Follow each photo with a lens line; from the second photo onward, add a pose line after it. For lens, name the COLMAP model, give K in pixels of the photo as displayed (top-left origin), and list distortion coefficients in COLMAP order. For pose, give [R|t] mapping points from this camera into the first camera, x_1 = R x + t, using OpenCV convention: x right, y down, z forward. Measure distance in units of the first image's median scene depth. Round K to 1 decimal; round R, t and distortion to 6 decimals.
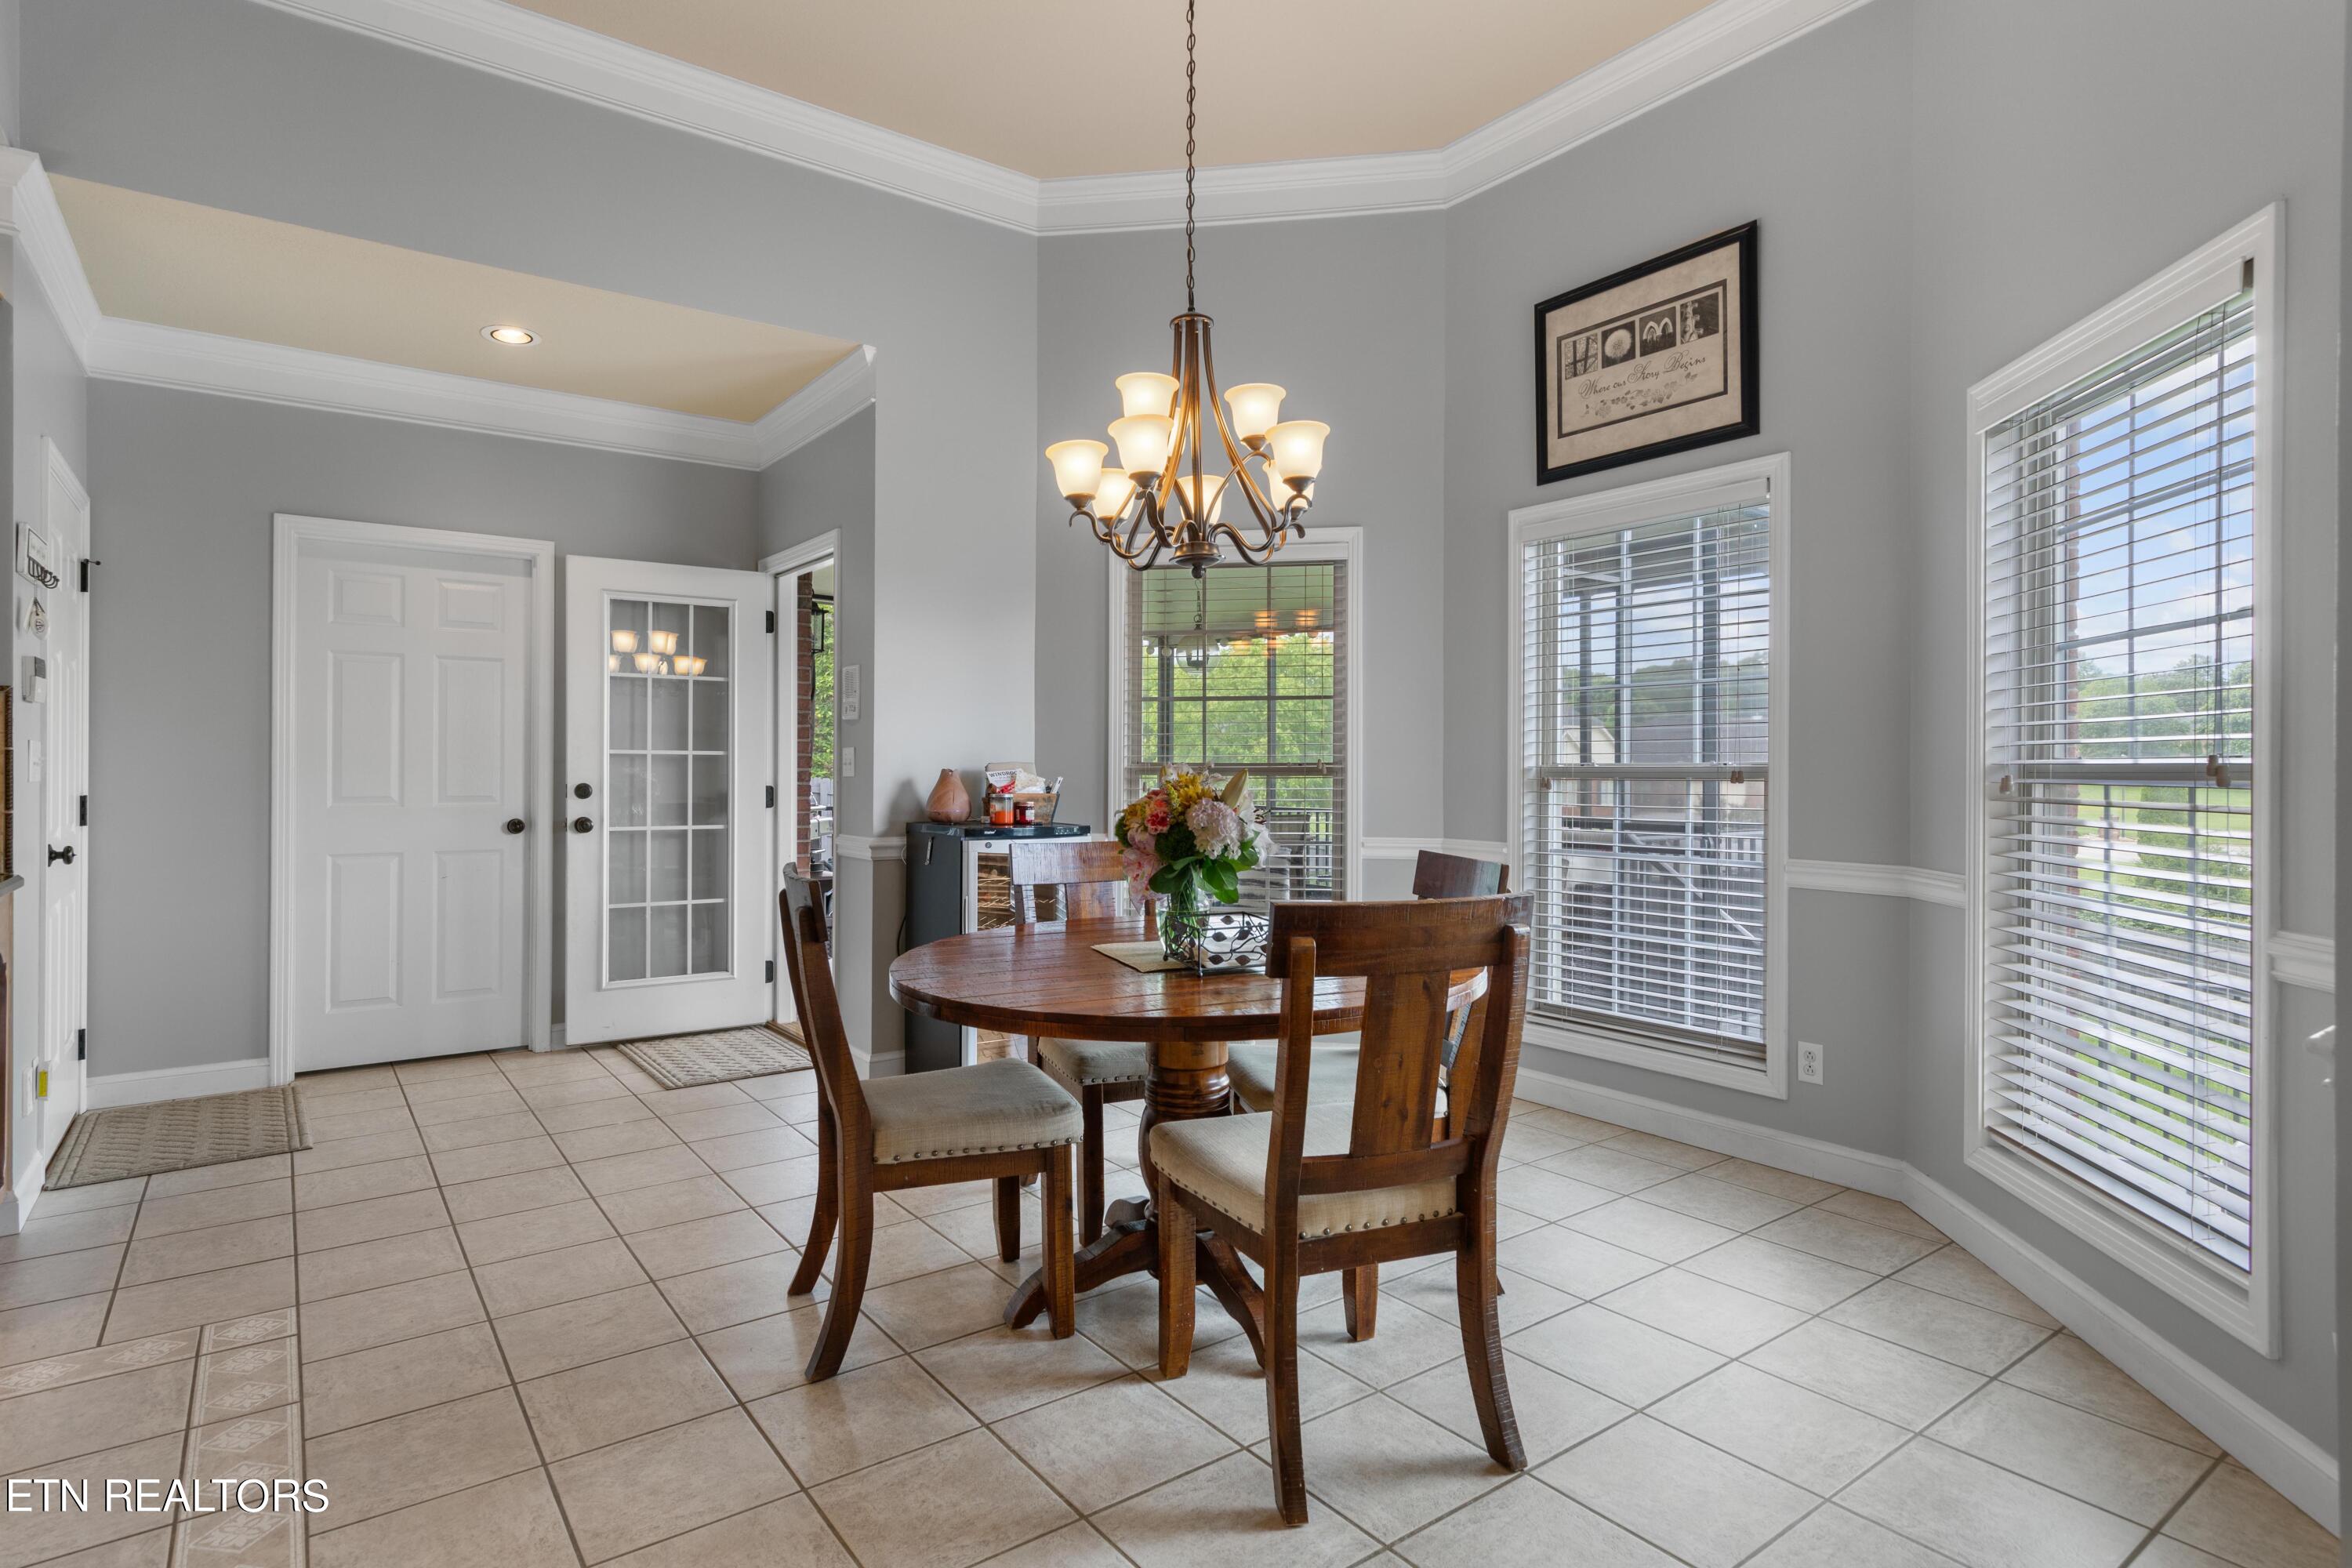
lens RADIAL K [[1202.3, 0, 1171.4], [0, 1202.3, 770.8], [0, 0, 1]] dist [0.001336, 0.000193]
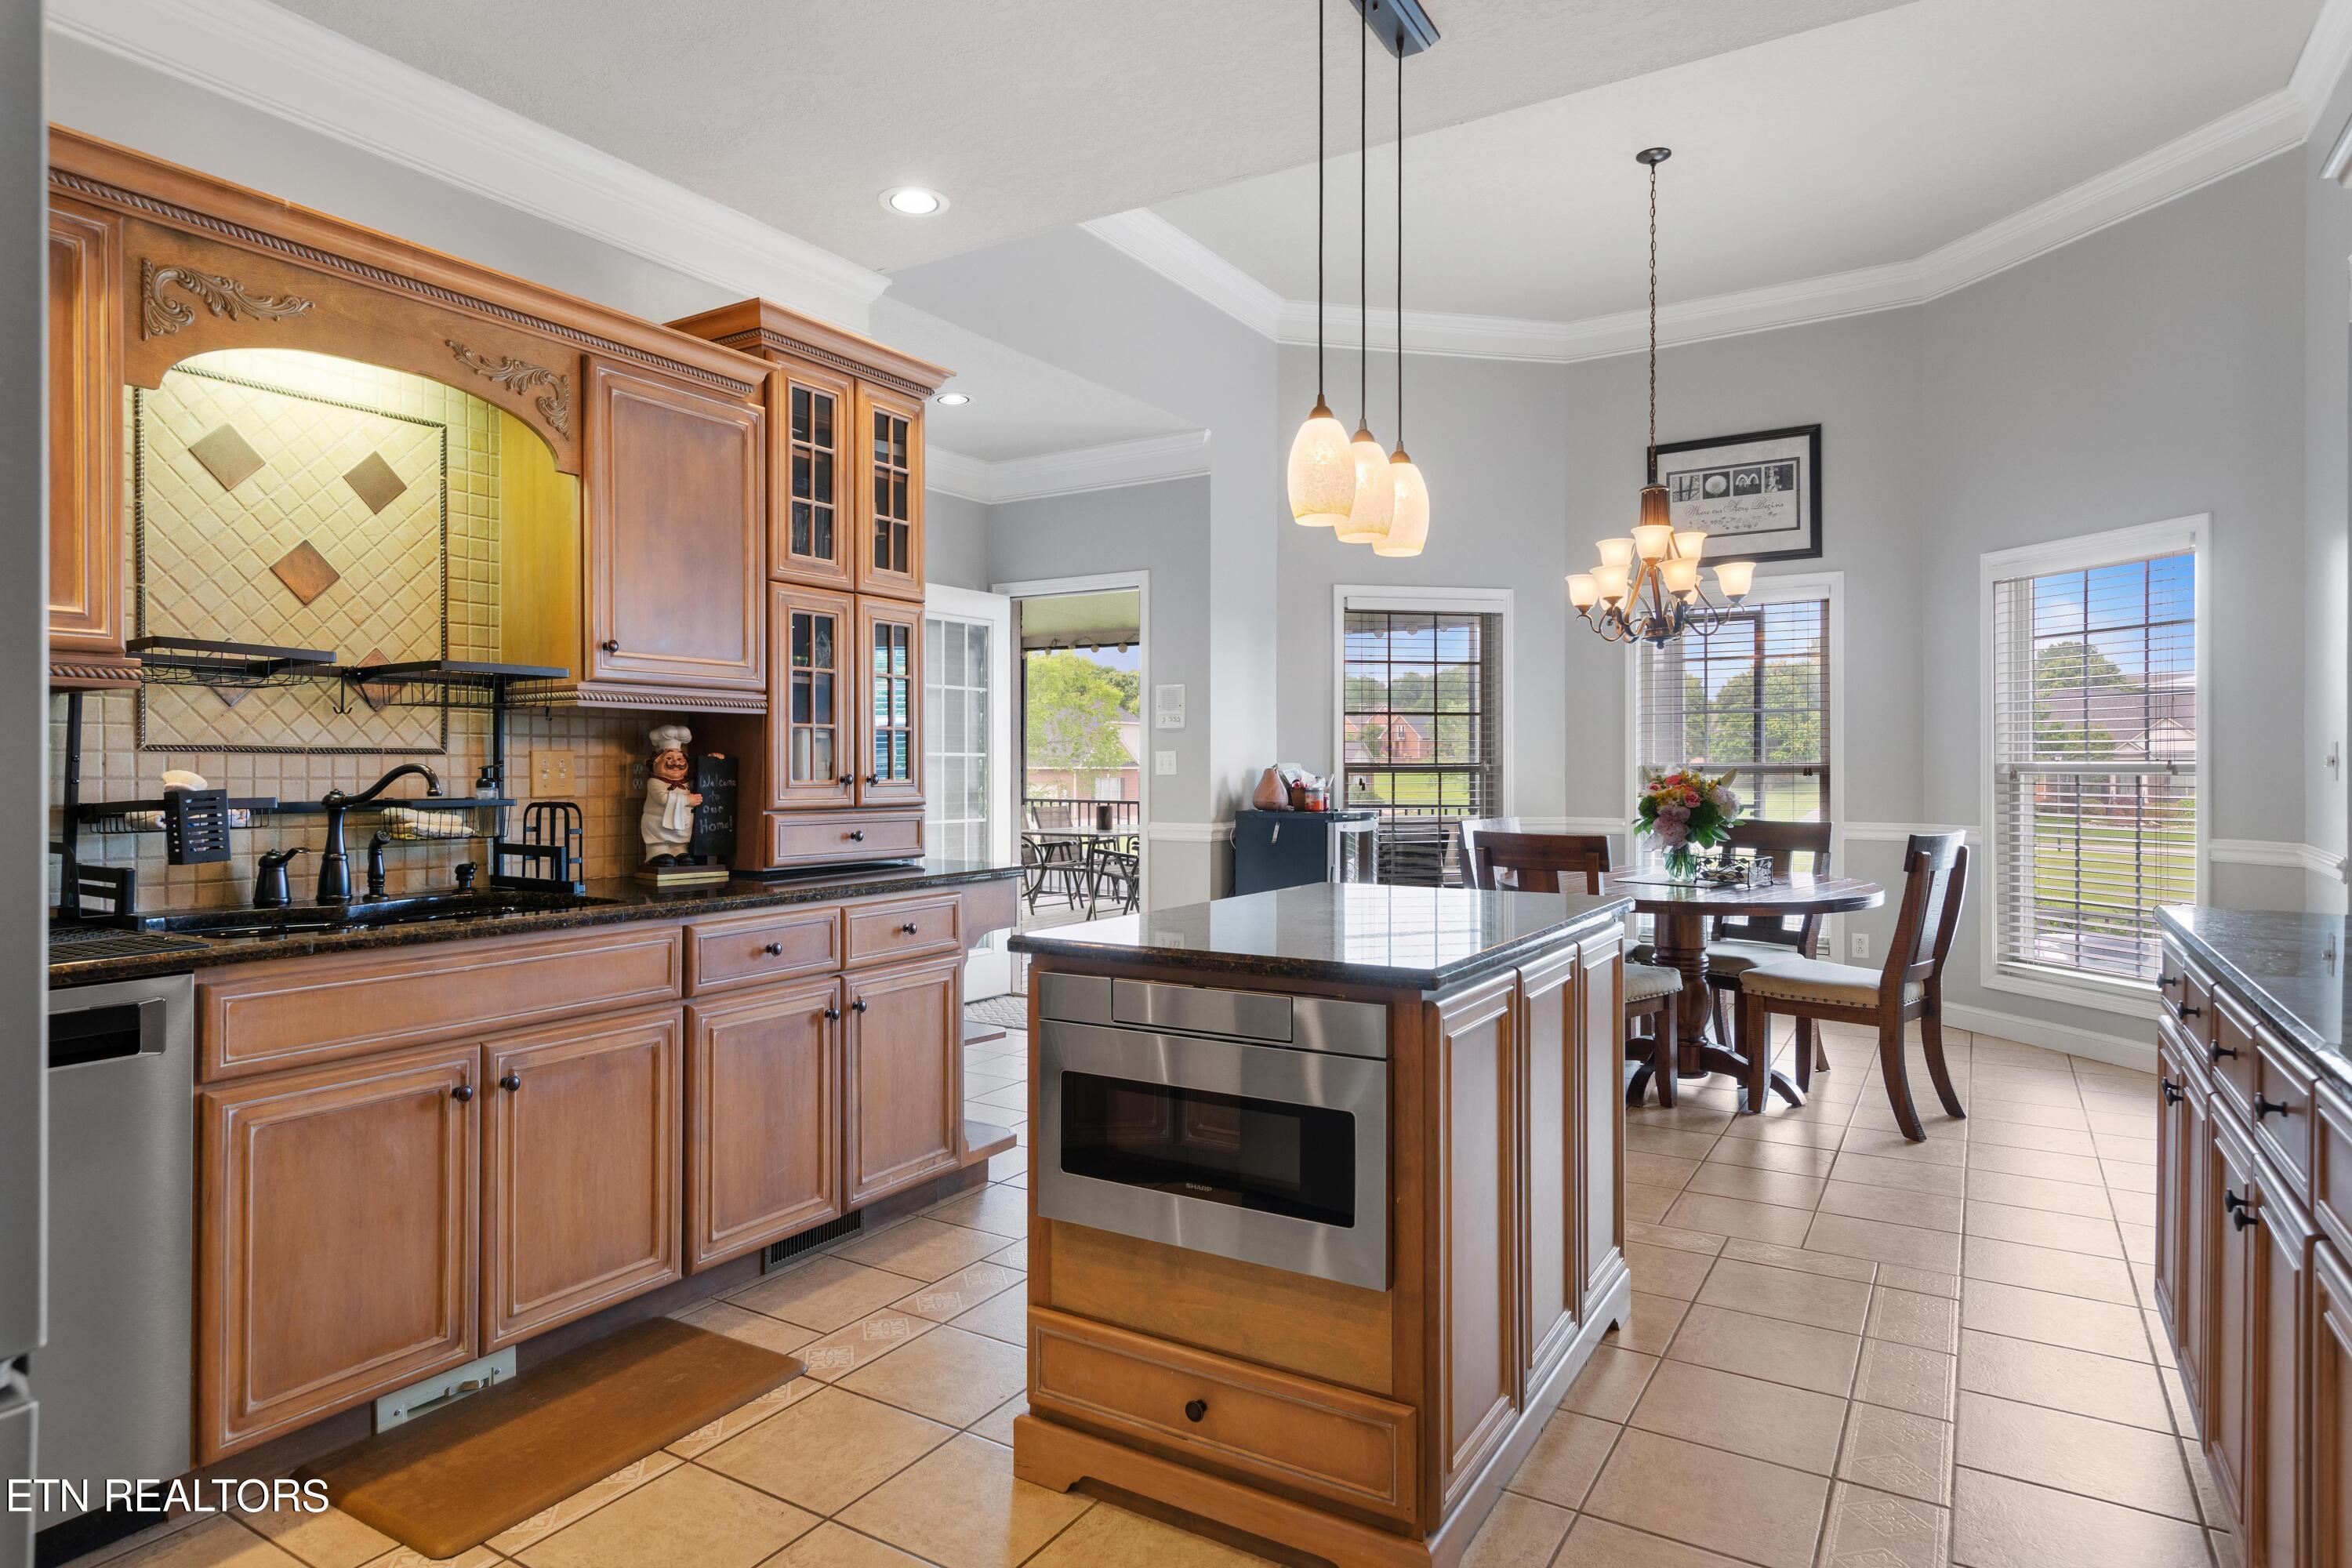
lens RADIAL K [[1284.3, 0, 1185.7], [0, 1284.3, 780.6], [0, 0, 1]] dist [-0.008268, 0.004017]
pose [[0.928987, -0.007111, 0.370044, -0.874299], [0.003889, 0.999948, 0.009453, -0.002889], [-0.370092, -0.007342, 0.928966, -0.255920]]
